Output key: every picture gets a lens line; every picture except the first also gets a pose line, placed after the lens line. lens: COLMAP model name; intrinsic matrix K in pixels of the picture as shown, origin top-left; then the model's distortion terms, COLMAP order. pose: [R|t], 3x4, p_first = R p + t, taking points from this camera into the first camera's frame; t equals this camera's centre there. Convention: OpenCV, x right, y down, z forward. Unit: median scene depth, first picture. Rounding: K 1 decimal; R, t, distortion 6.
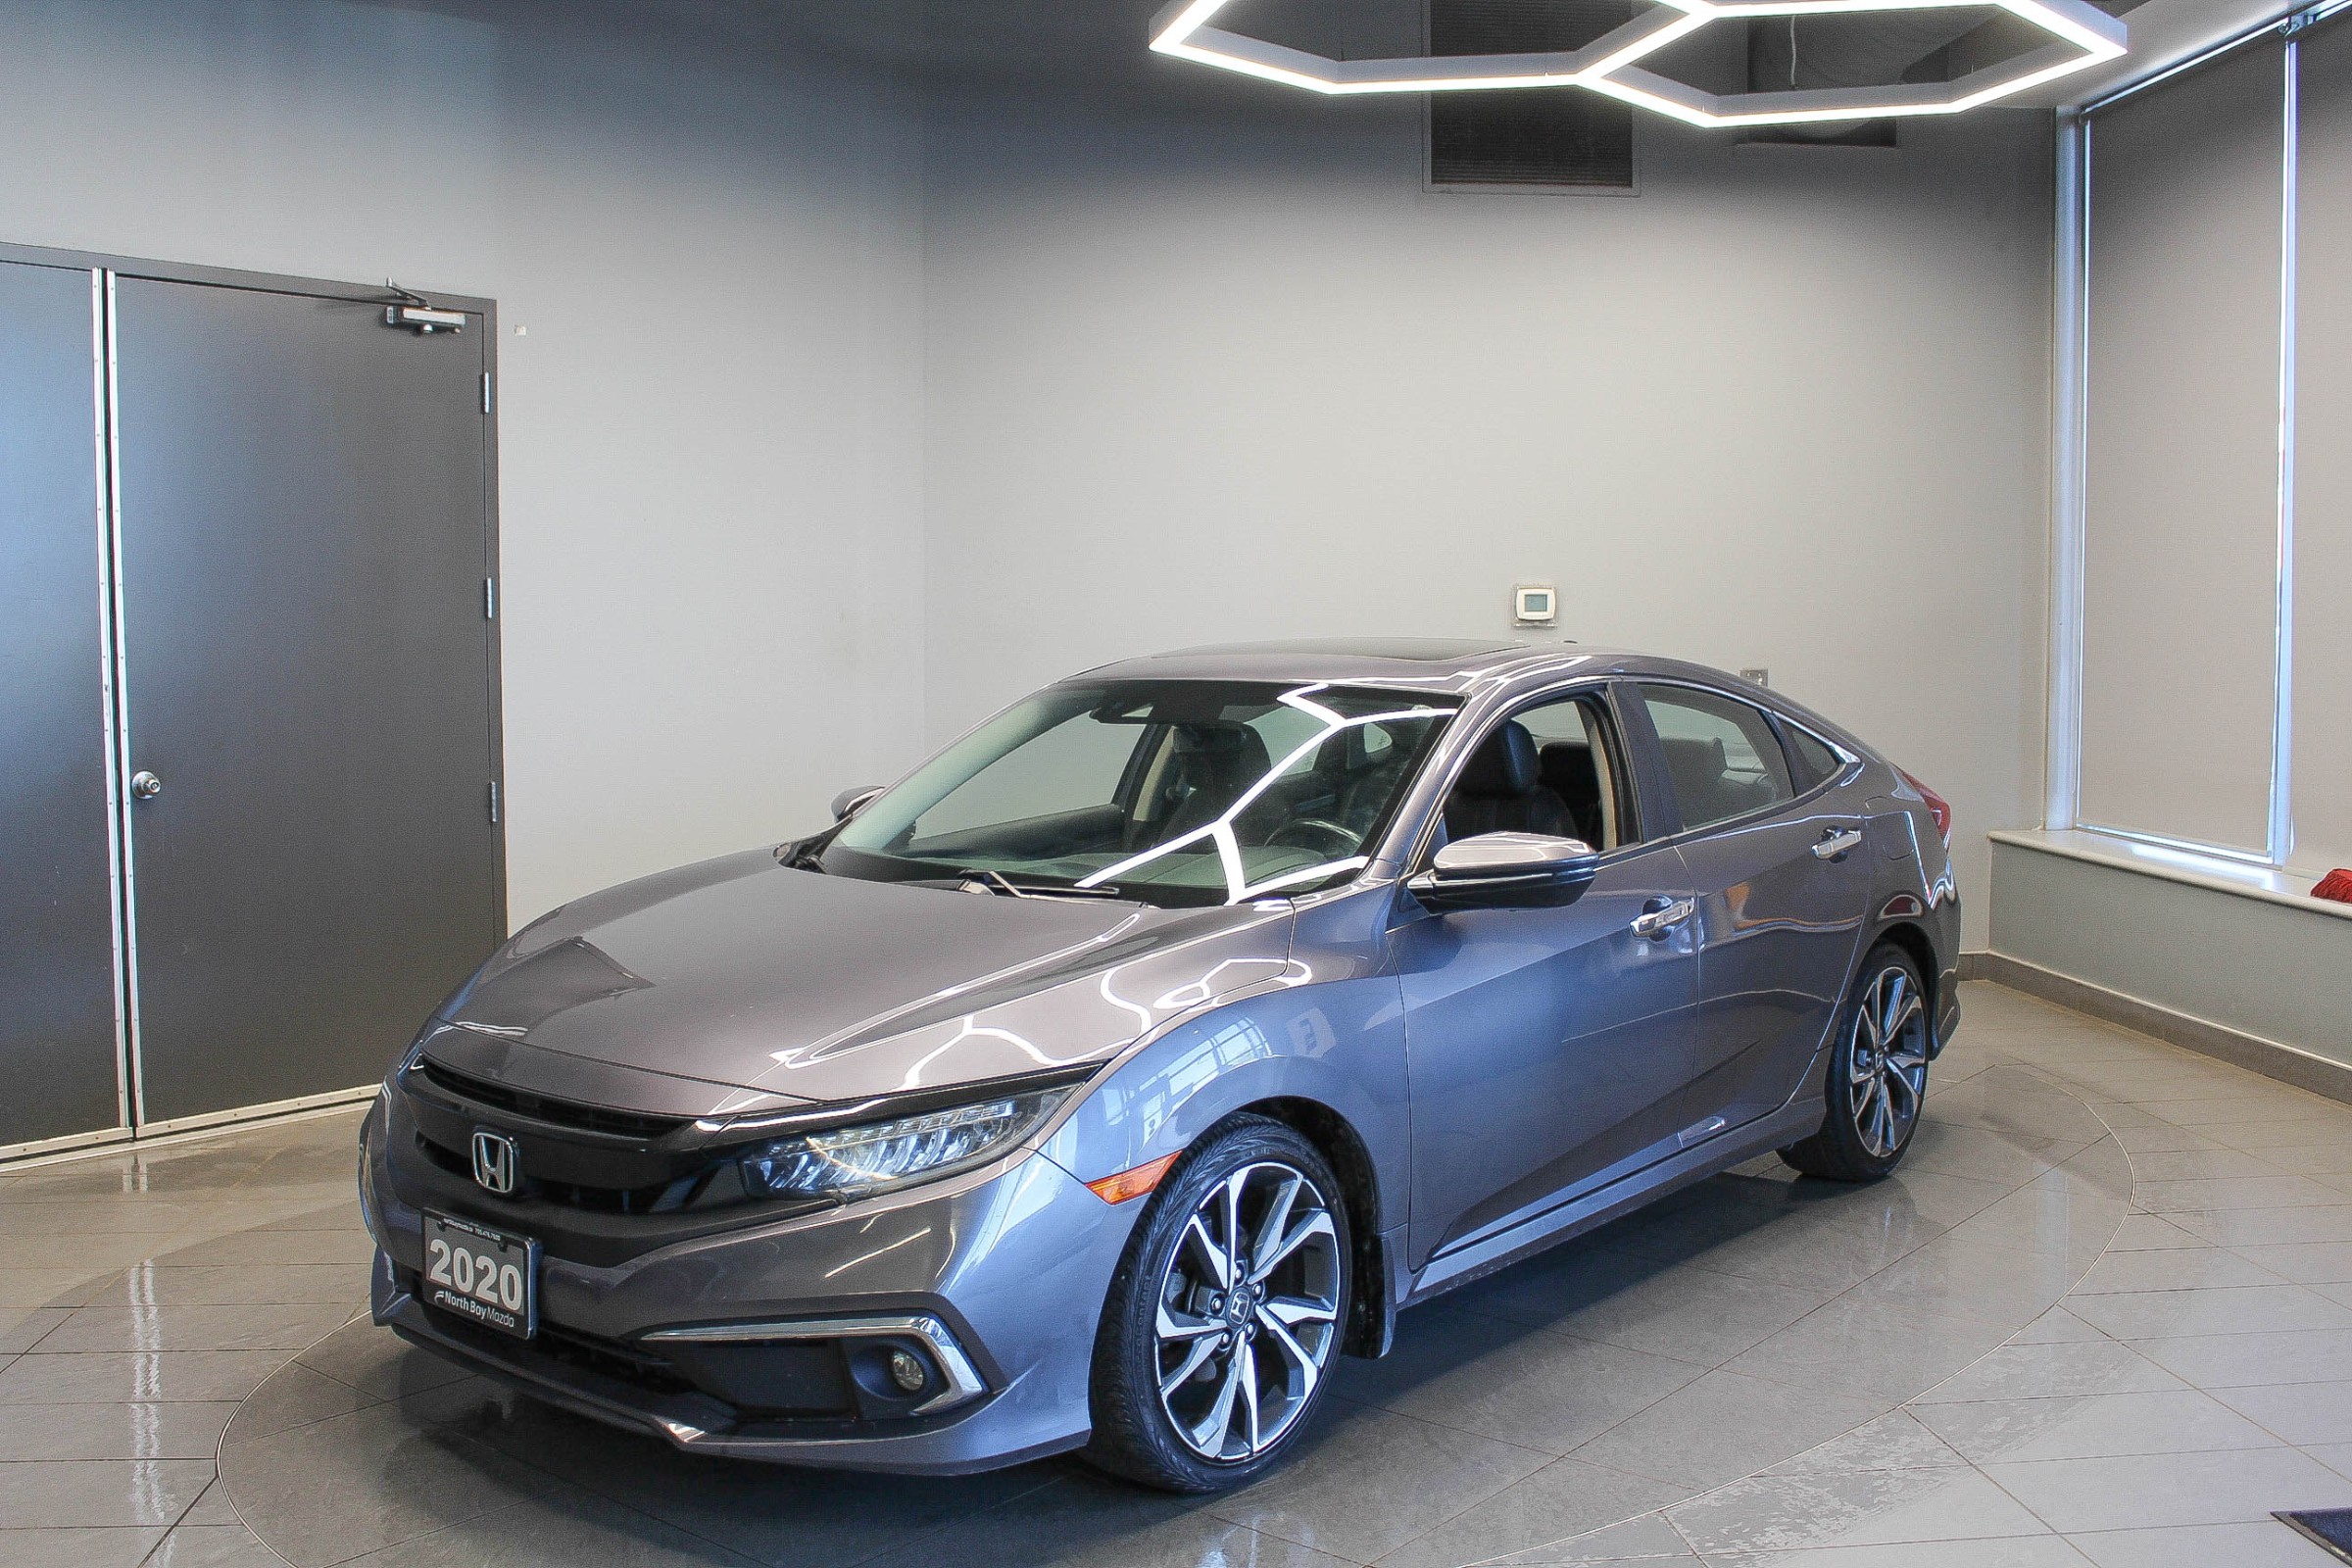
lens RADIAL K [[2463.8, 0, 1176.0], [0, 2463.8, 784.0], [0, 0, 1]] dist [-0.000132, -0.000530]
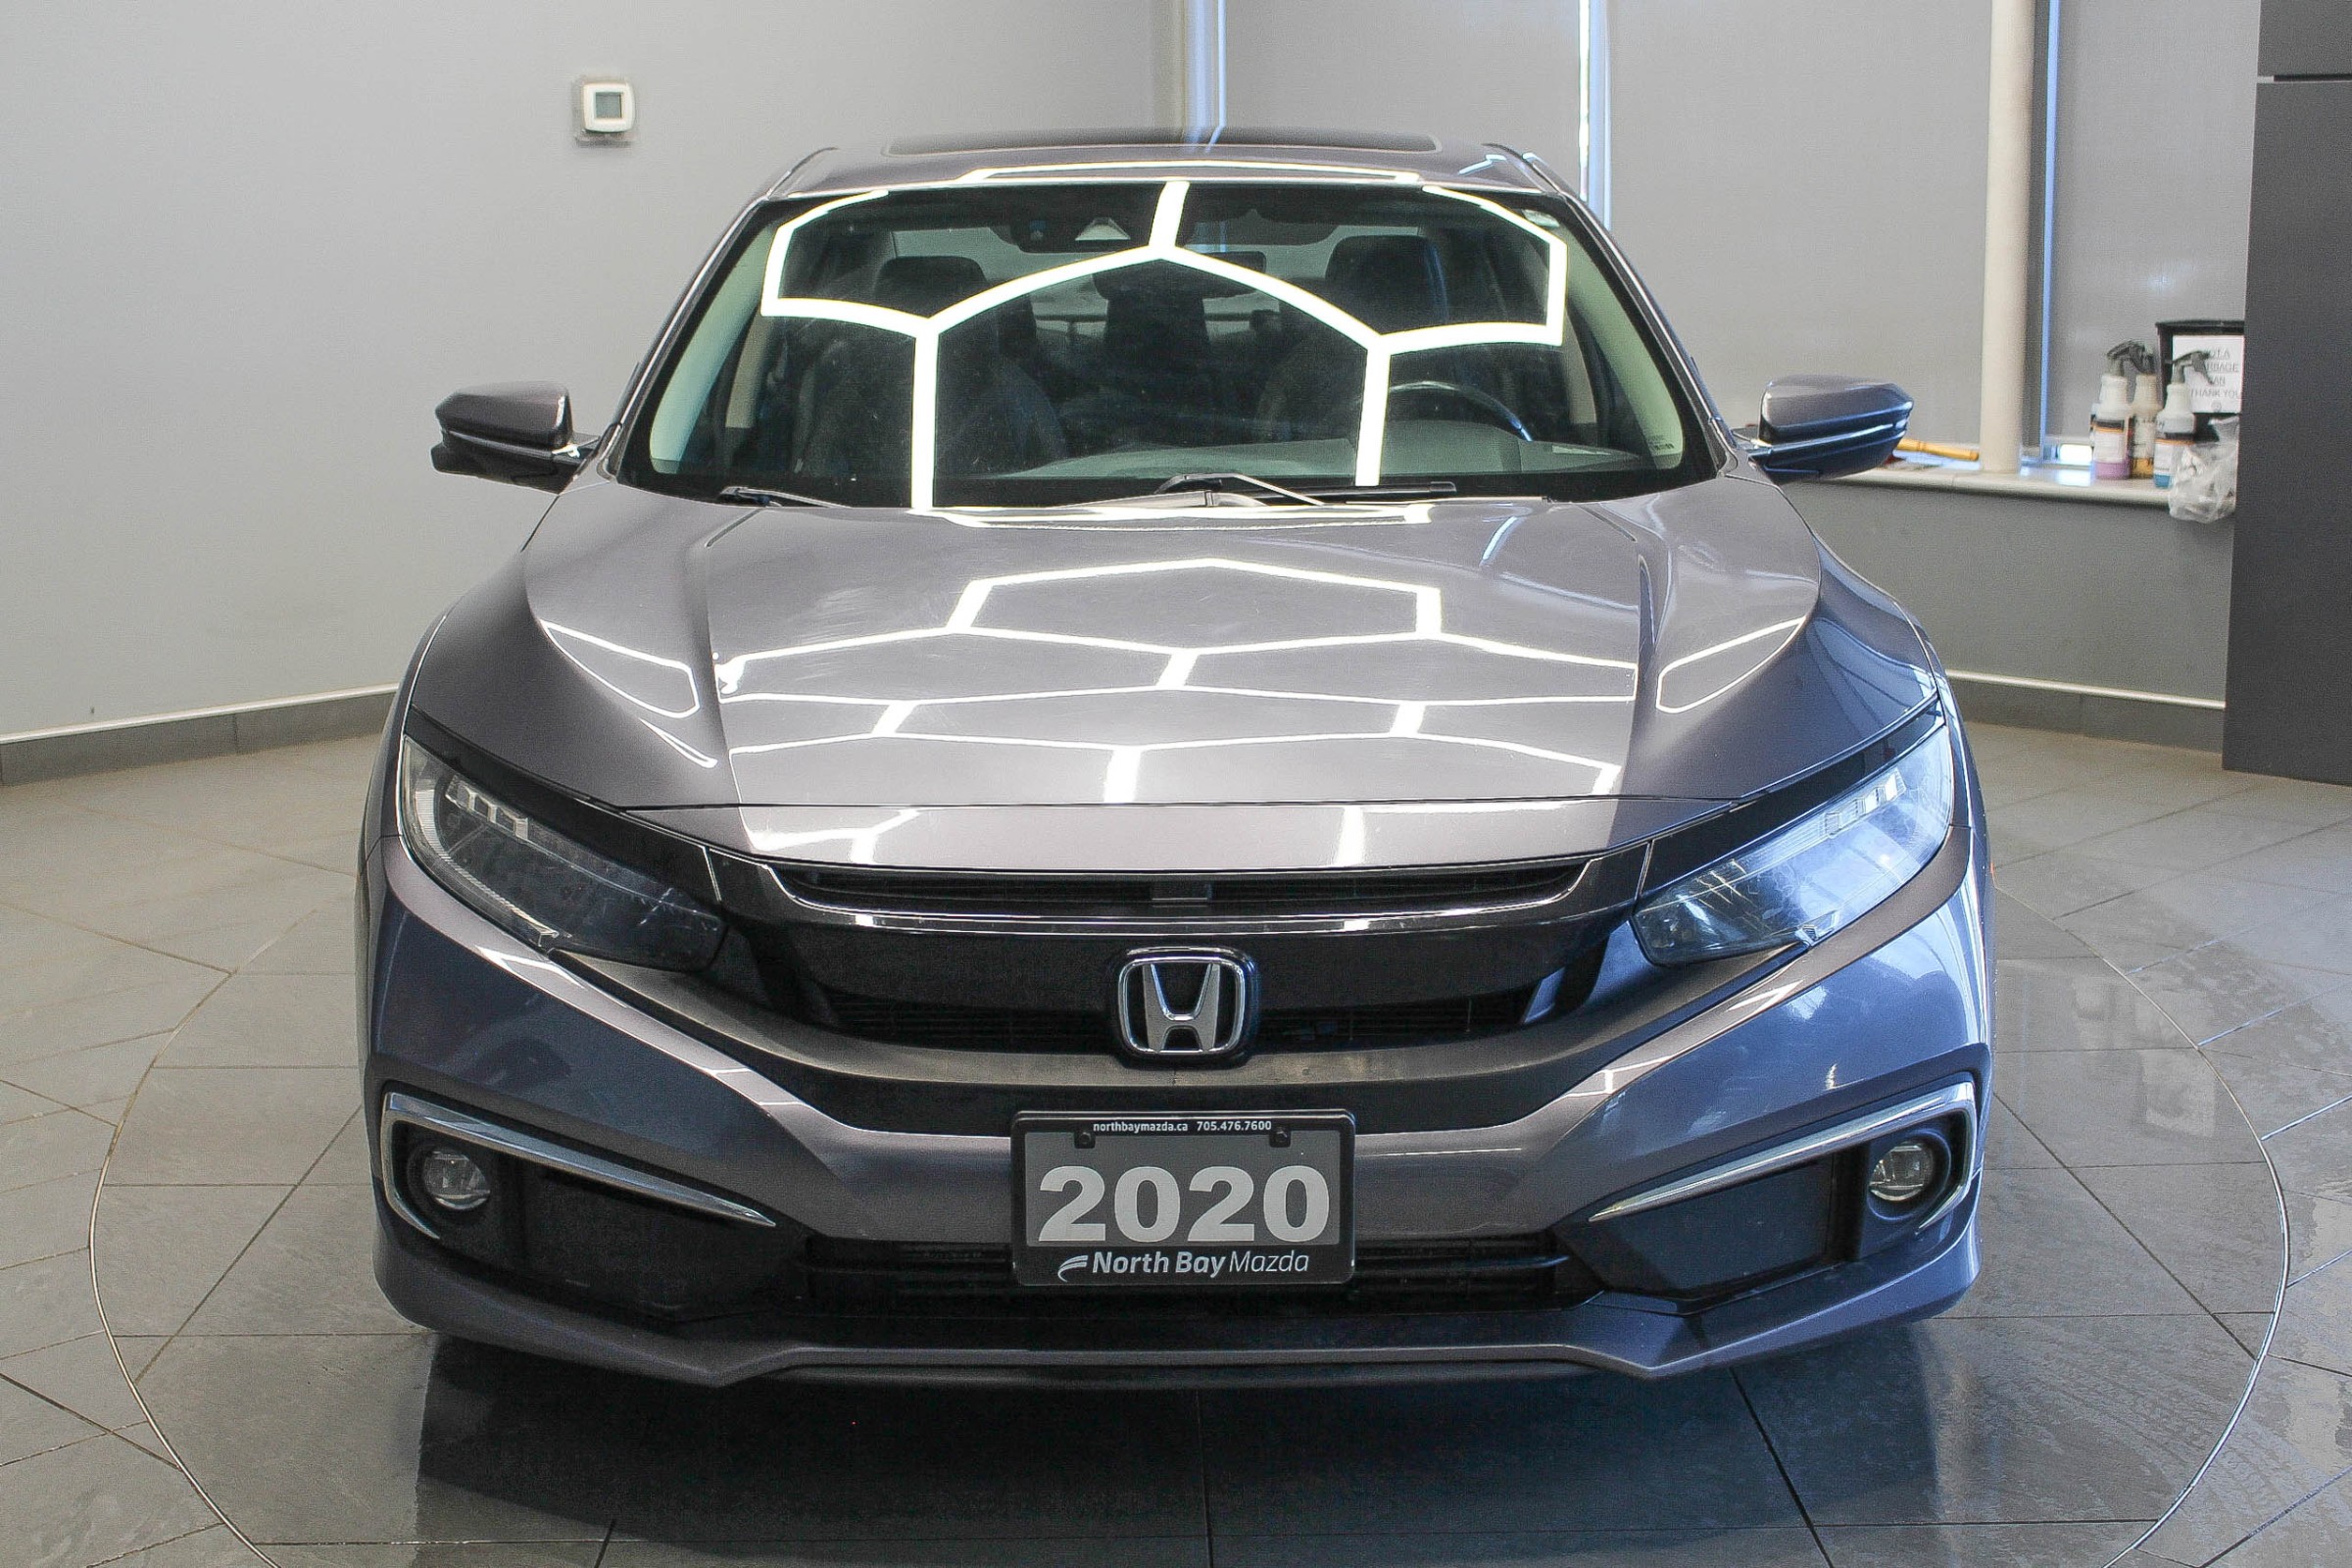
lens RADIAL K [[3448.6, 0, 1176.0], [0, 3448.6, 784.0], [0, 0, 1]] dist [0.019060, 0.012743]
pose [[0.722926, -0.127231, 0.679110, -0.811912], [0.059917, 0.990741, 0.121832, 0.006977], [-0.688323, -0.047385, 0.723855, 0.433432]]
